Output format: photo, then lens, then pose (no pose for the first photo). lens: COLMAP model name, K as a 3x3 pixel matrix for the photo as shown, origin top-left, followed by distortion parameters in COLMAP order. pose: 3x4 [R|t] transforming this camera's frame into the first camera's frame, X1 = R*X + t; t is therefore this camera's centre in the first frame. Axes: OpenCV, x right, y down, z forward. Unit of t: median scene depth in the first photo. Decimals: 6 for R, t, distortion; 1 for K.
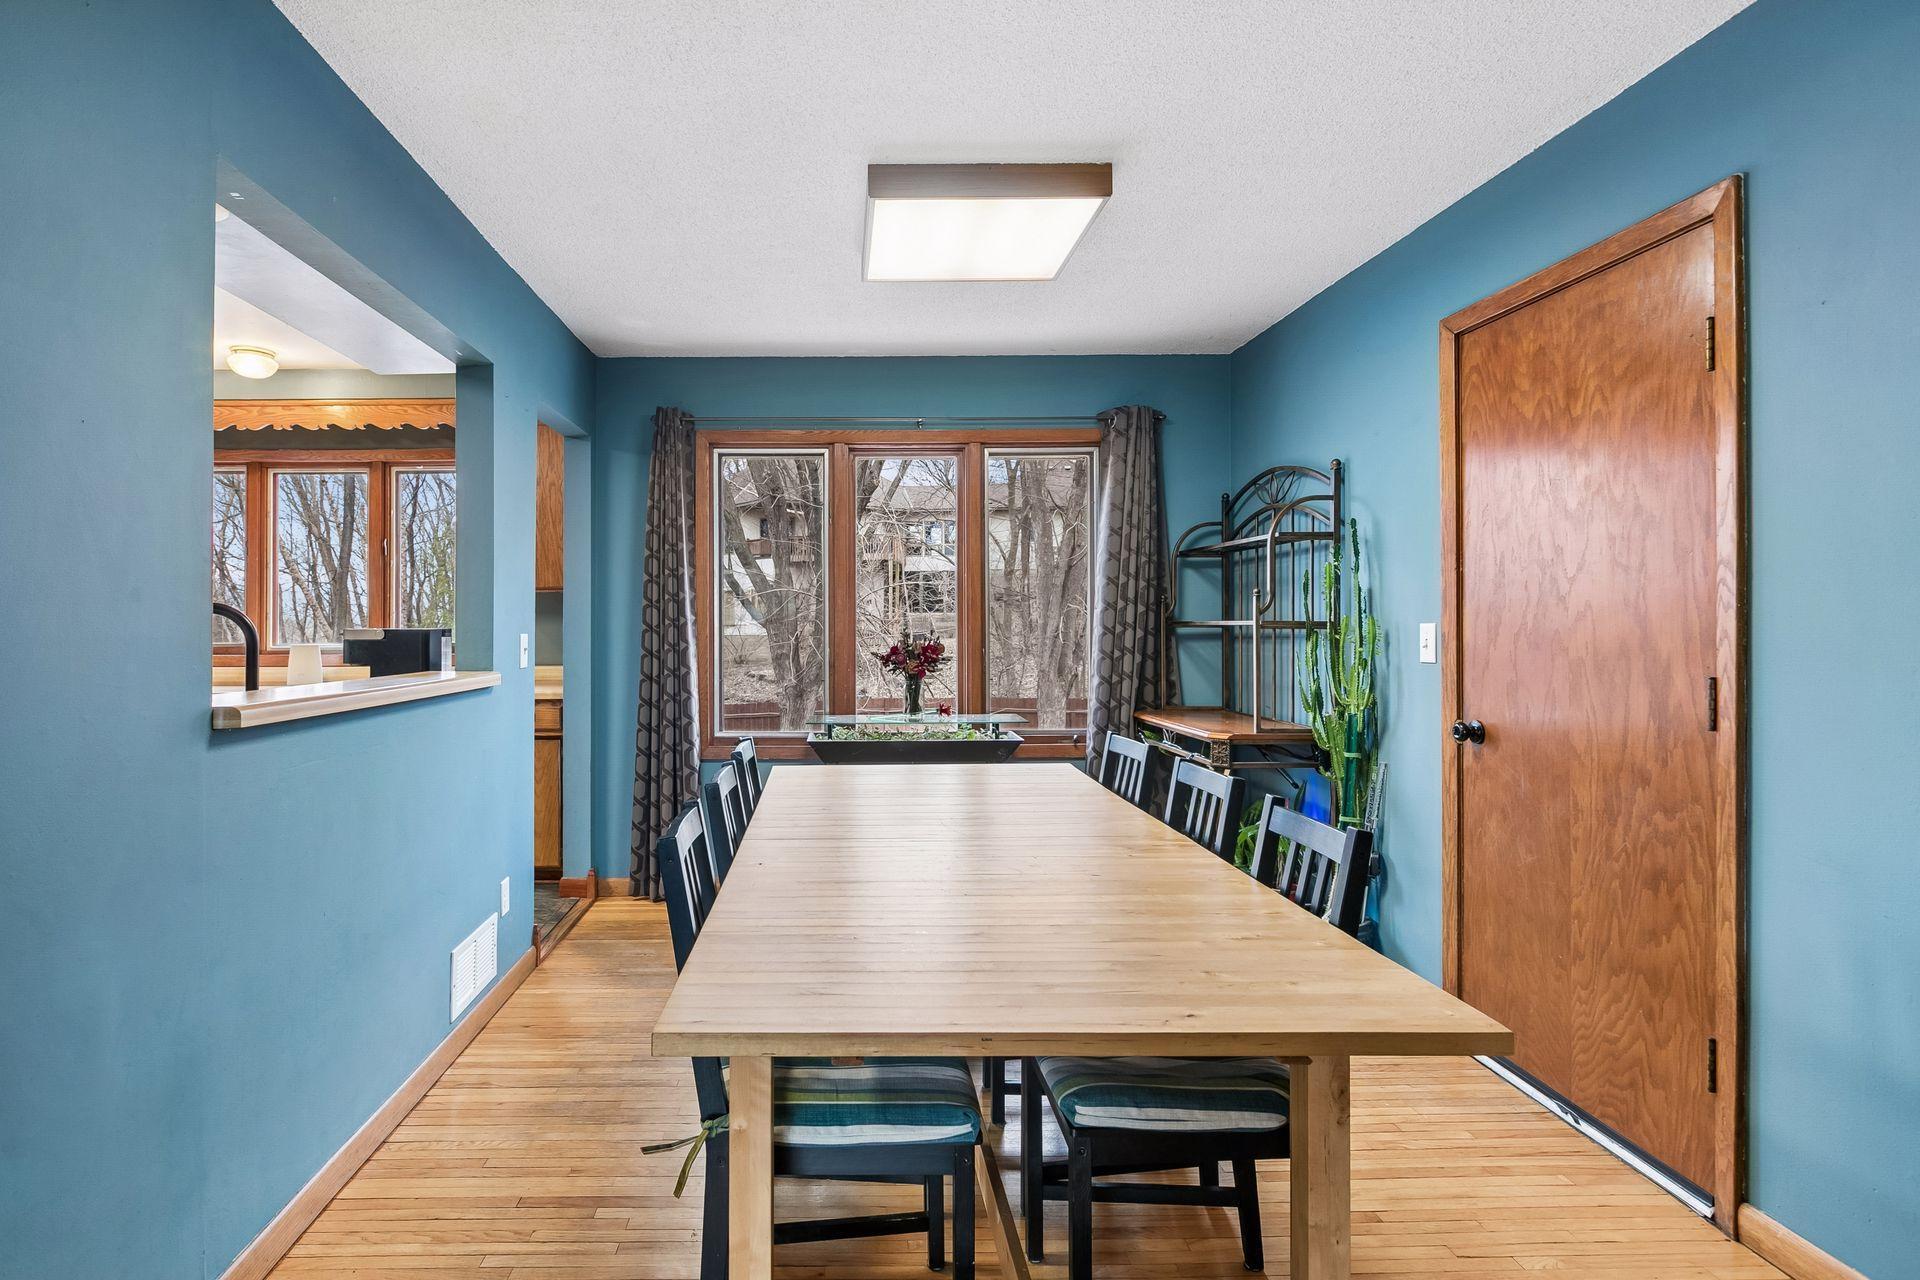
lens RADIAL K [[967.2, 0, 899.1], [0, 967.2, 621.0], [0, 0, 1]] dist [-0.003213, -0.002019]
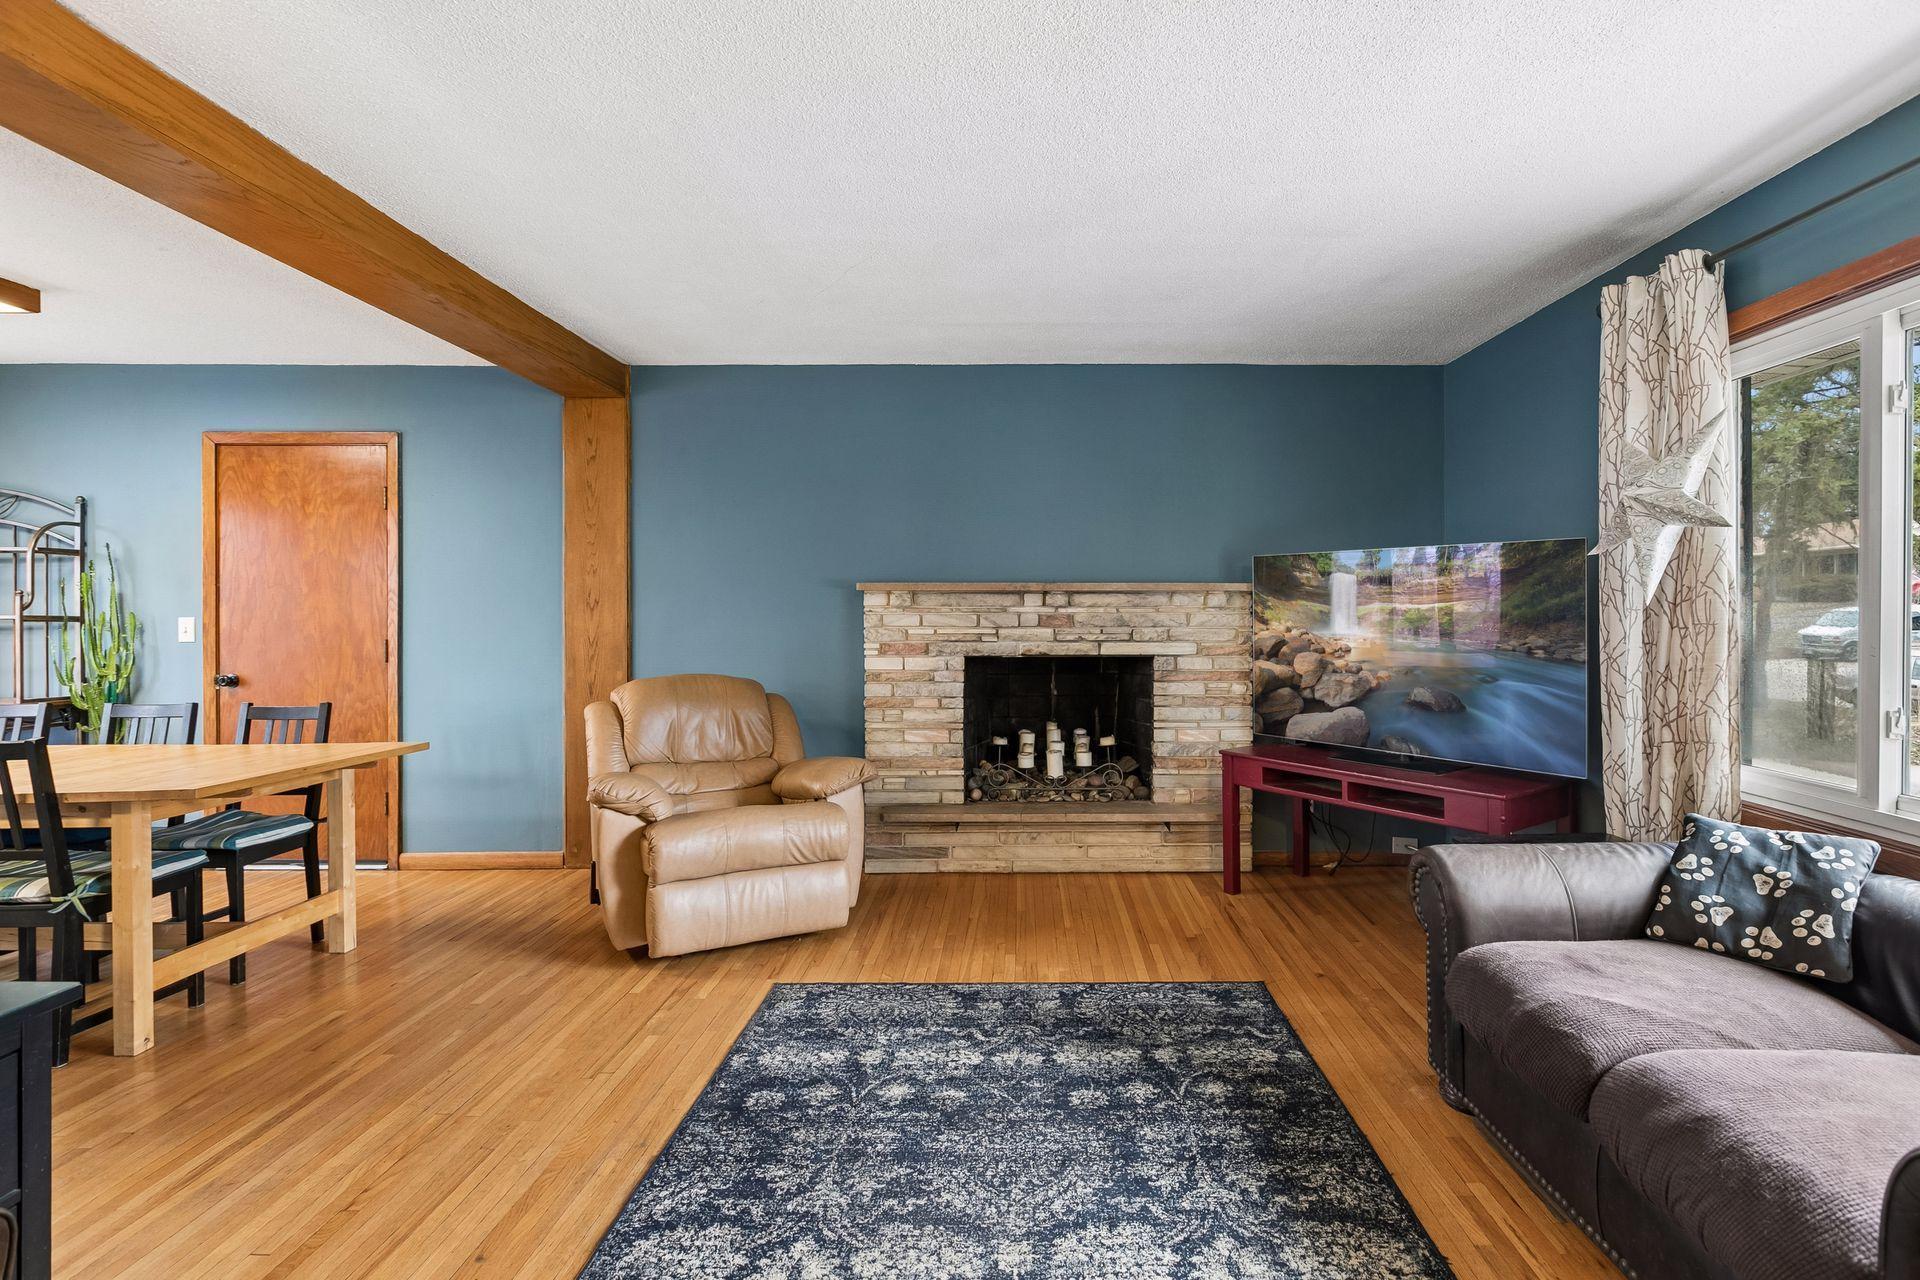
lens RADIAL K [[906.8, 0, 962.4], [0, 906.8, 620.4], [0, 0, 1]] dist [-0.000787, -0.004445]
pose [[0.054911, 0.000163, 0.998491, -1.007822], [0.000232, 1.000000, -0.000176, 0.009429], [-0.998491, 0.000242, 0.054911, -0.414320]]
